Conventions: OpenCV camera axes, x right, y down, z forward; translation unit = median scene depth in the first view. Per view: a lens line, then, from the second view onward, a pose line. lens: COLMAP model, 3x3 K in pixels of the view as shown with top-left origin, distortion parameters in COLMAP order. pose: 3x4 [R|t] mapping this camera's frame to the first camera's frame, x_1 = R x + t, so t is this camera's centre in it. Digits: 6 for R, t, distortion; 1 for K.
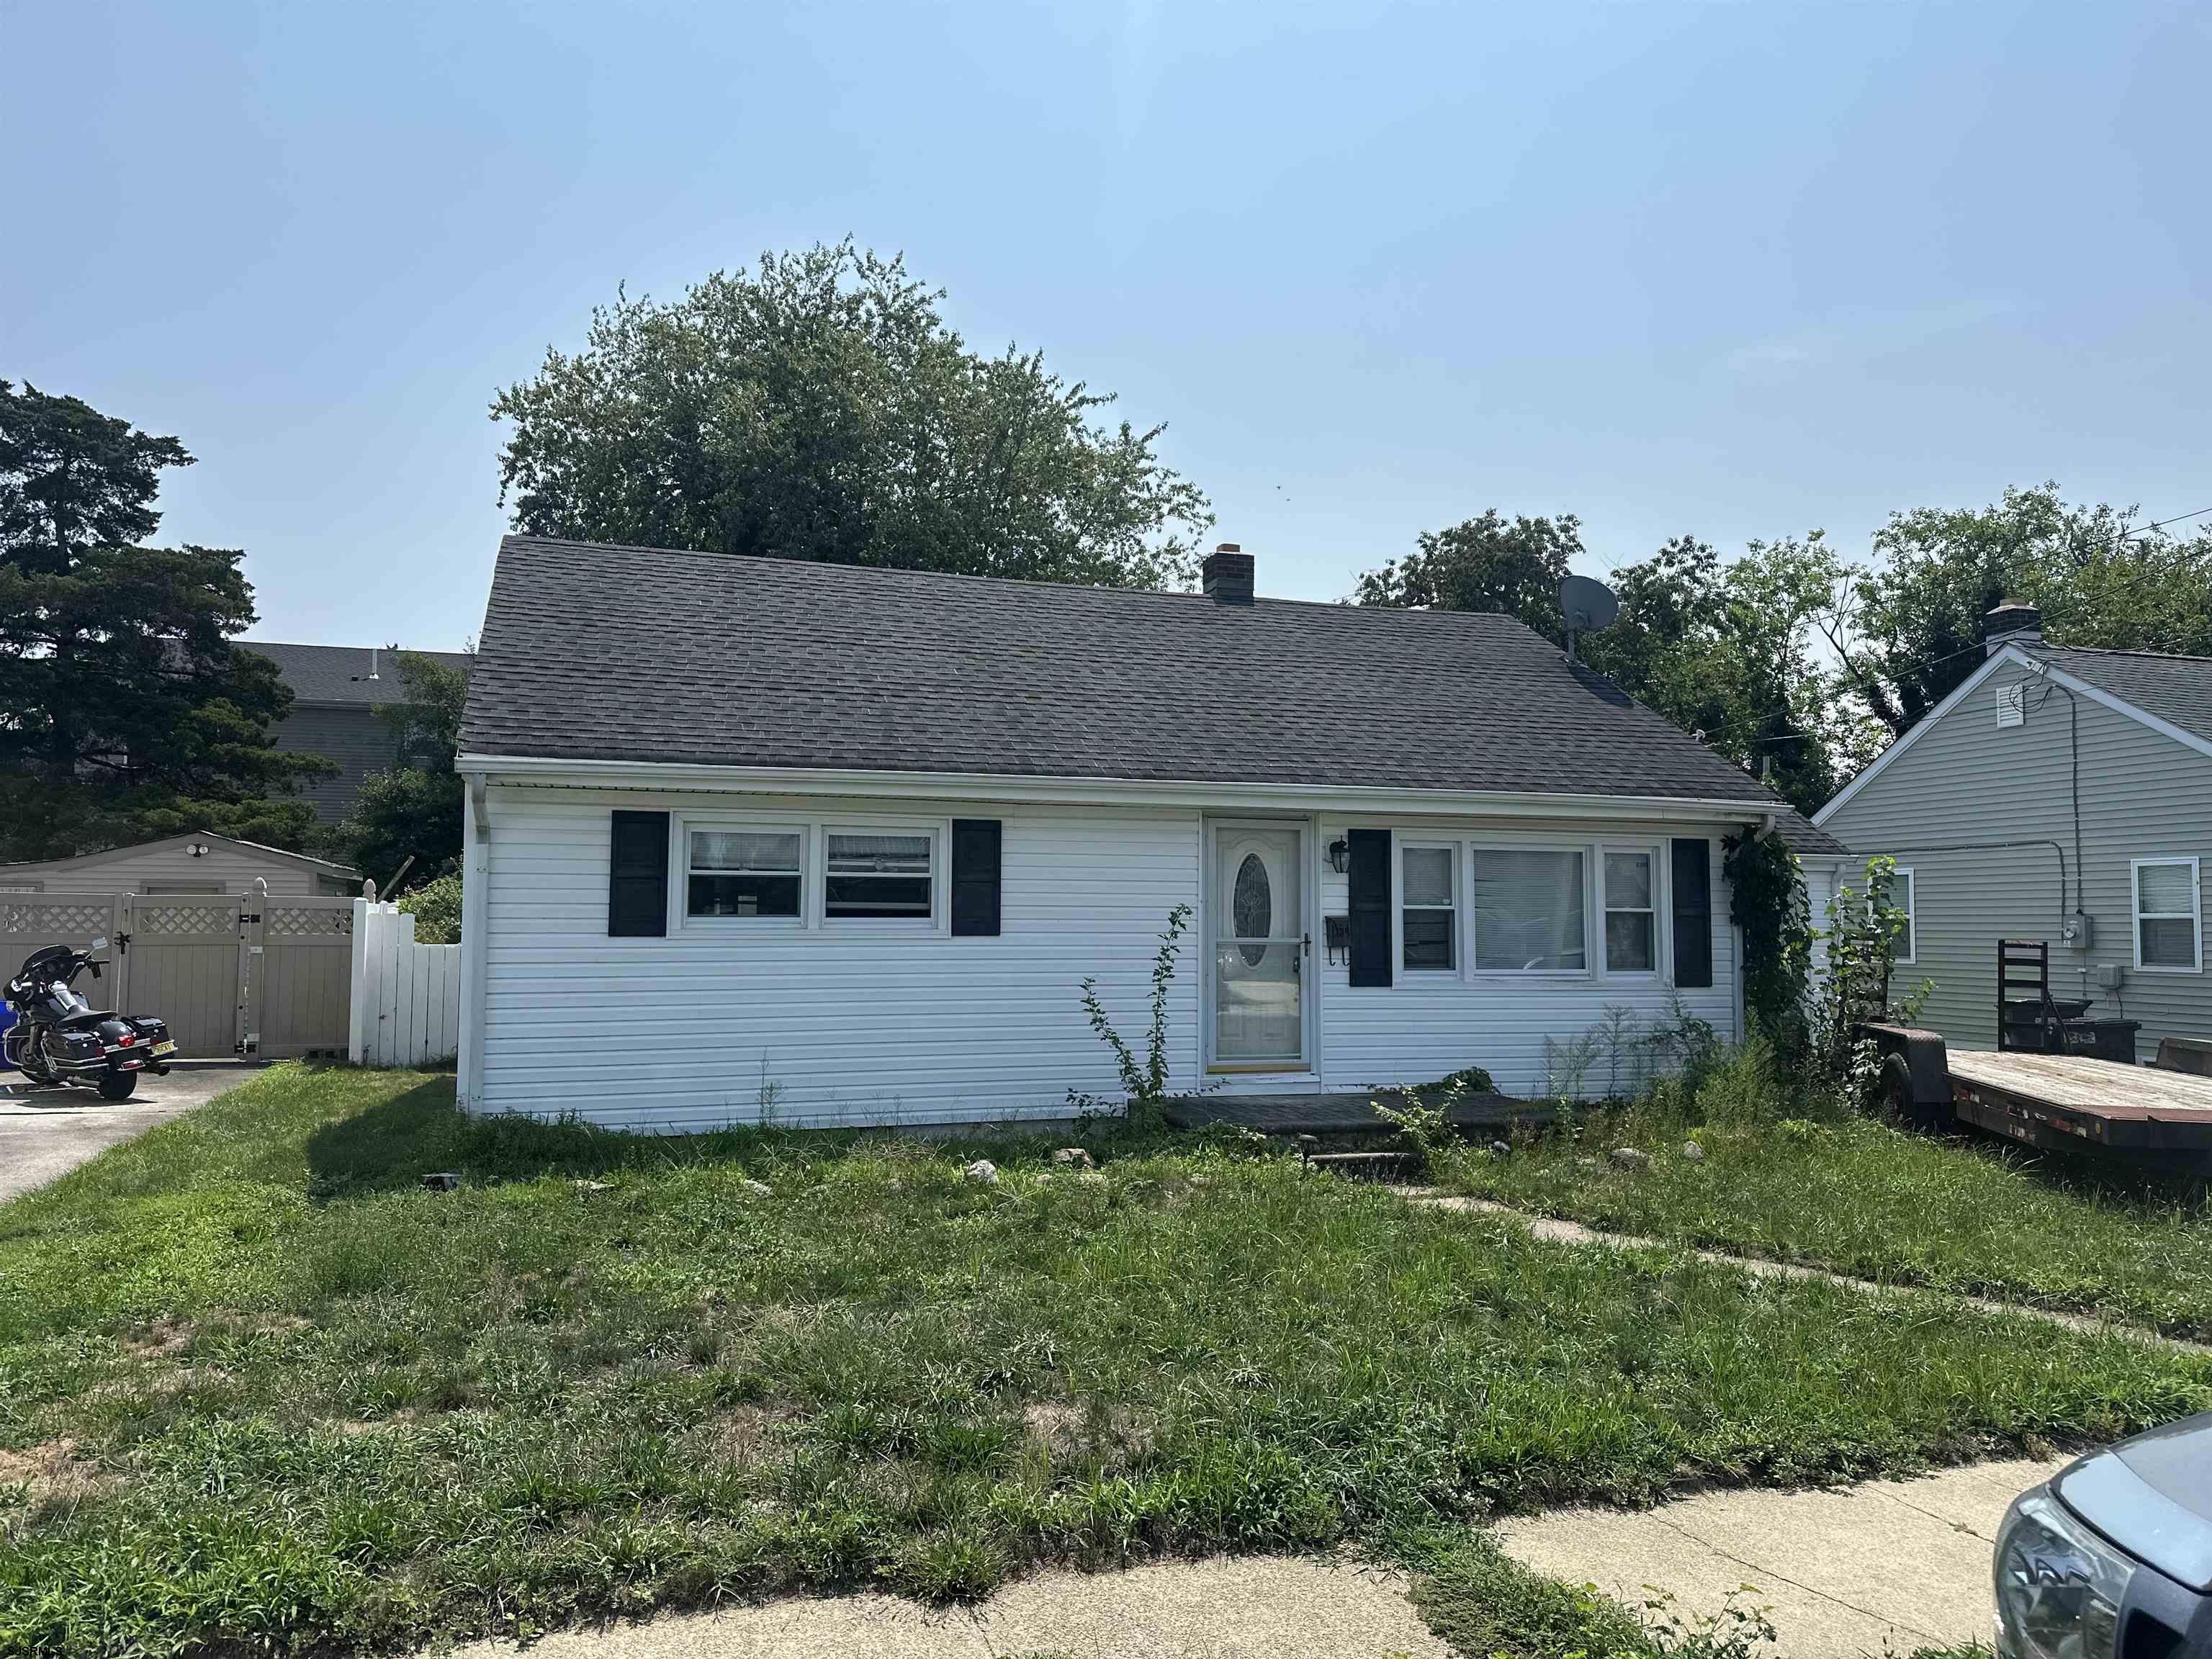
lens RADIAL K [[1534.1, 0, 1106.0], [0, 1534.1, 829.5], [0, 0, 1]] dist [0.115750, -0.127976]
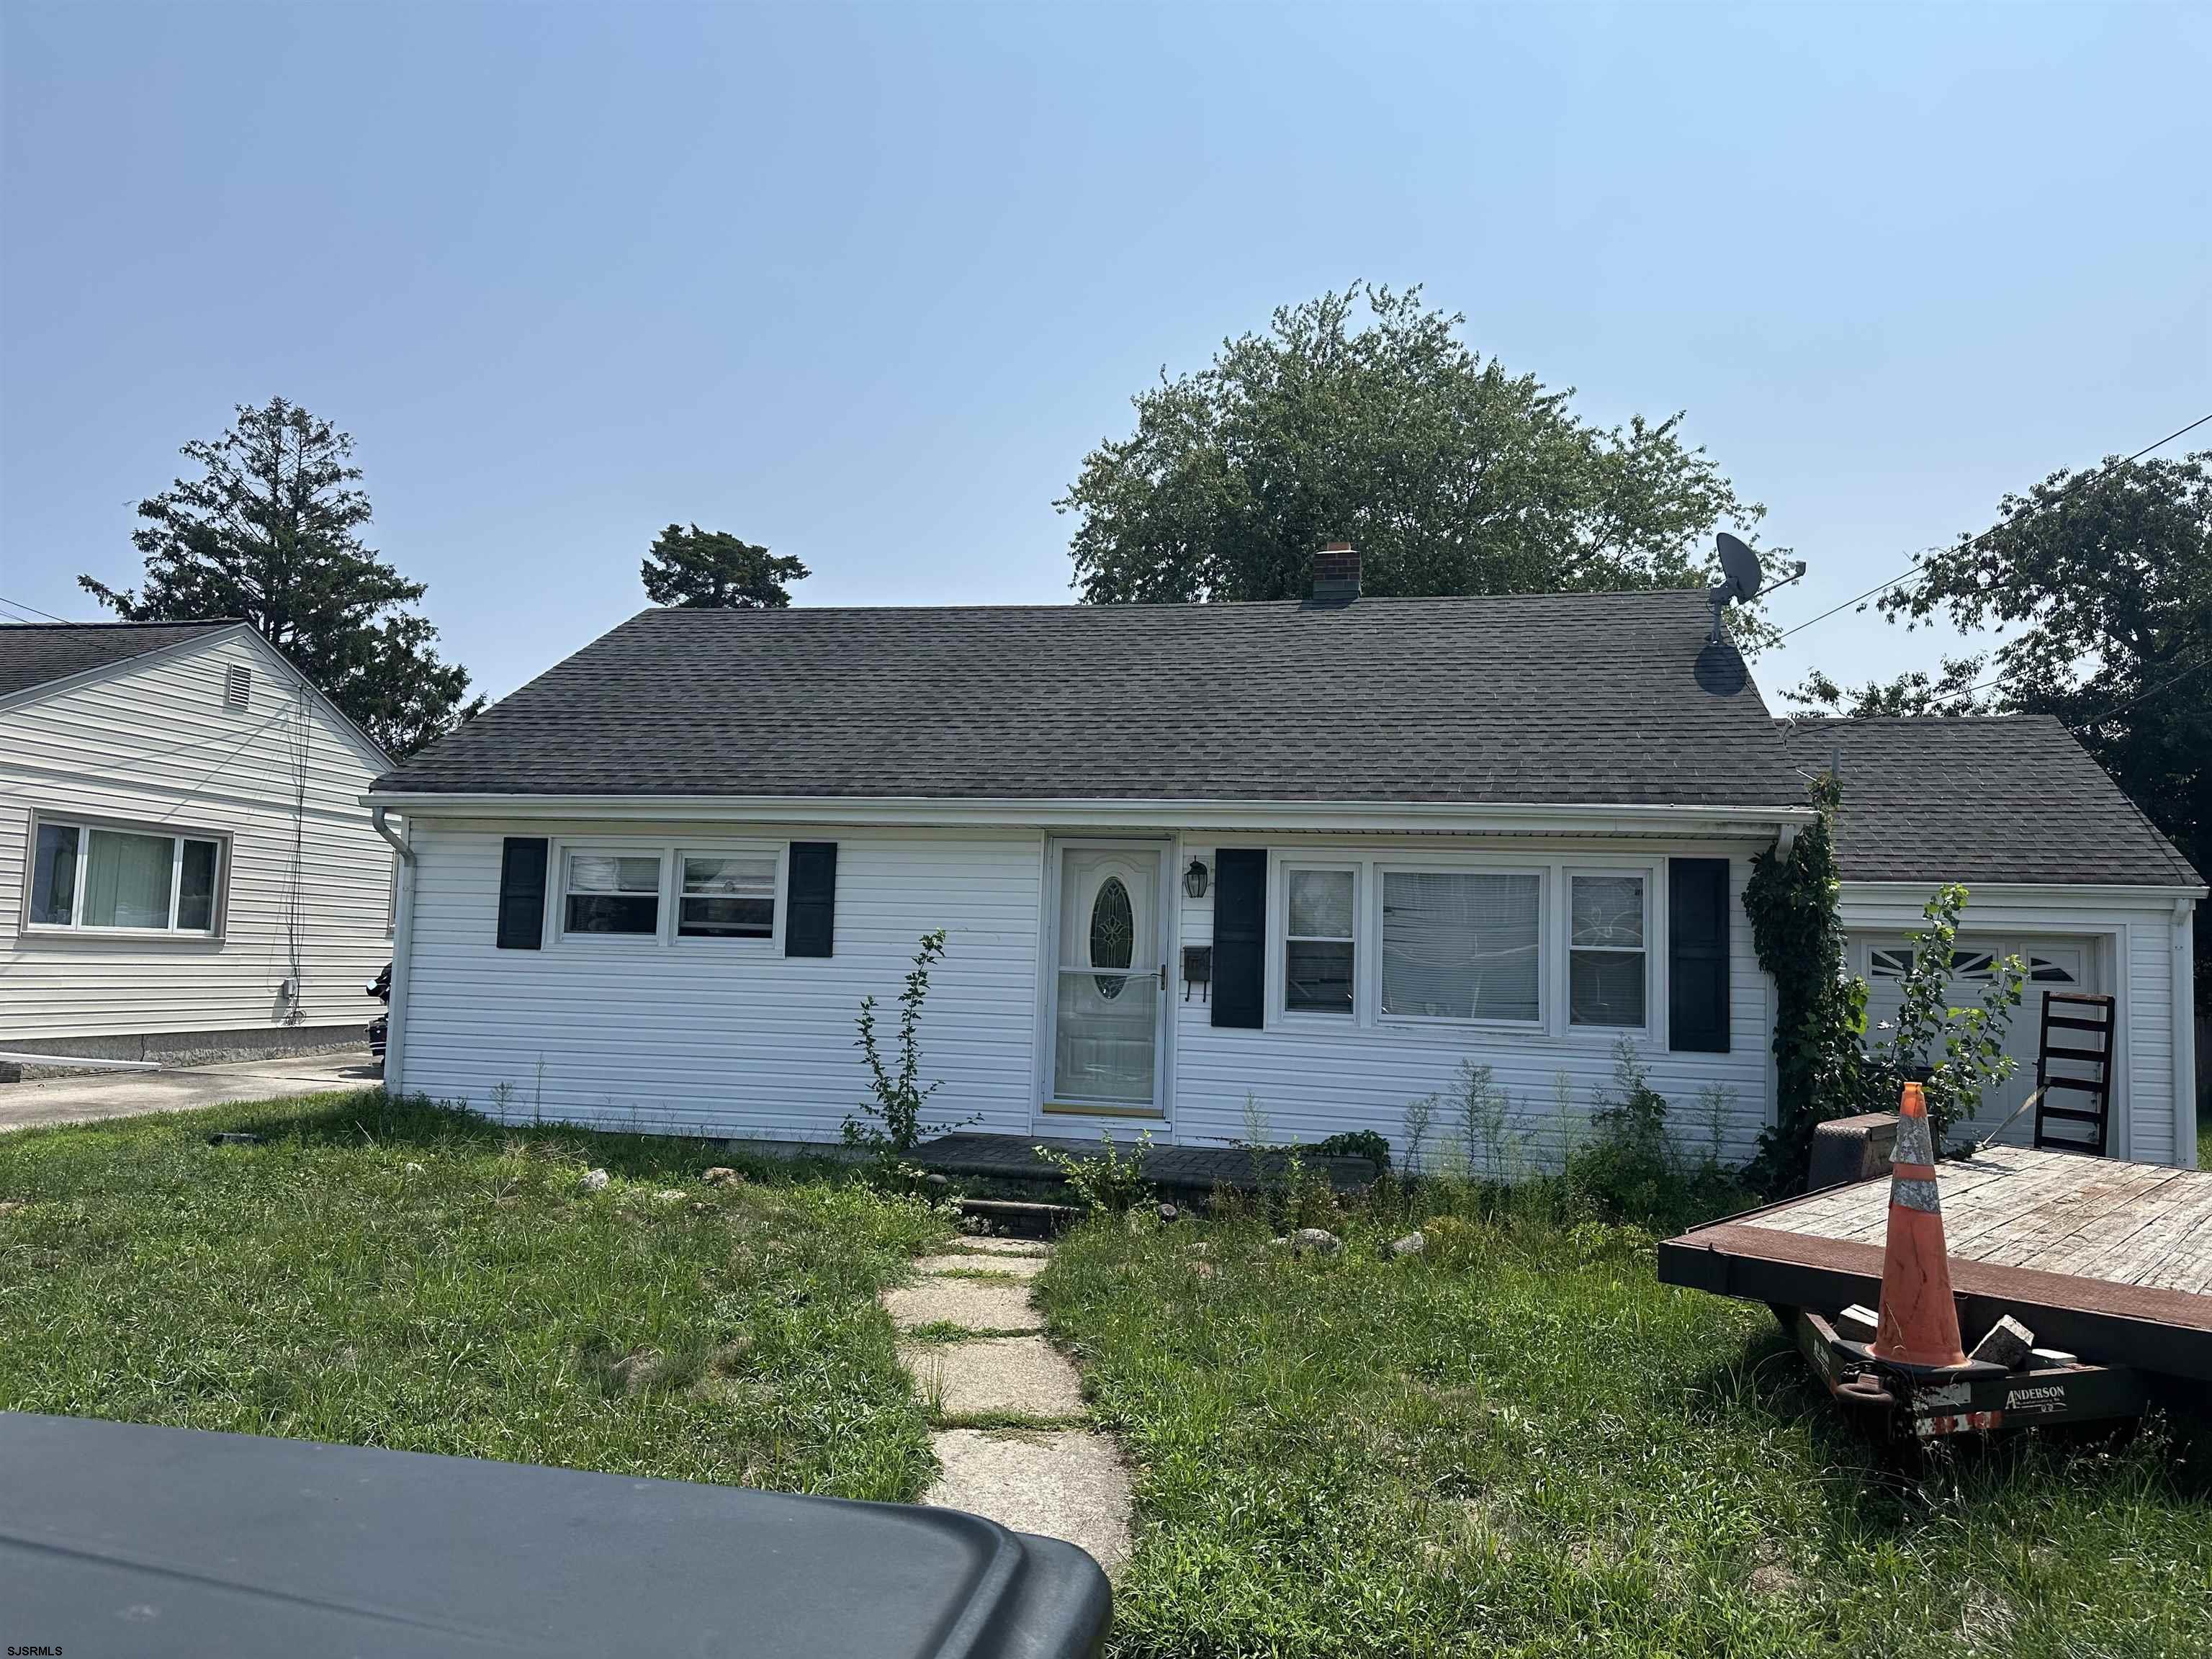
lens RADIAL K [[1534.1, 0, 1106.0], [0, 1534.1, 829.5], [0, 0, 1]] dist [0.115750, -0.127976]
pose [[0.866385, -0.019368, -0.499001, 0.551557], [0.001996, 0.999374, -0.035323, 0.019996], [0.499373, 0.029607, 0.865881, 0.201188]]
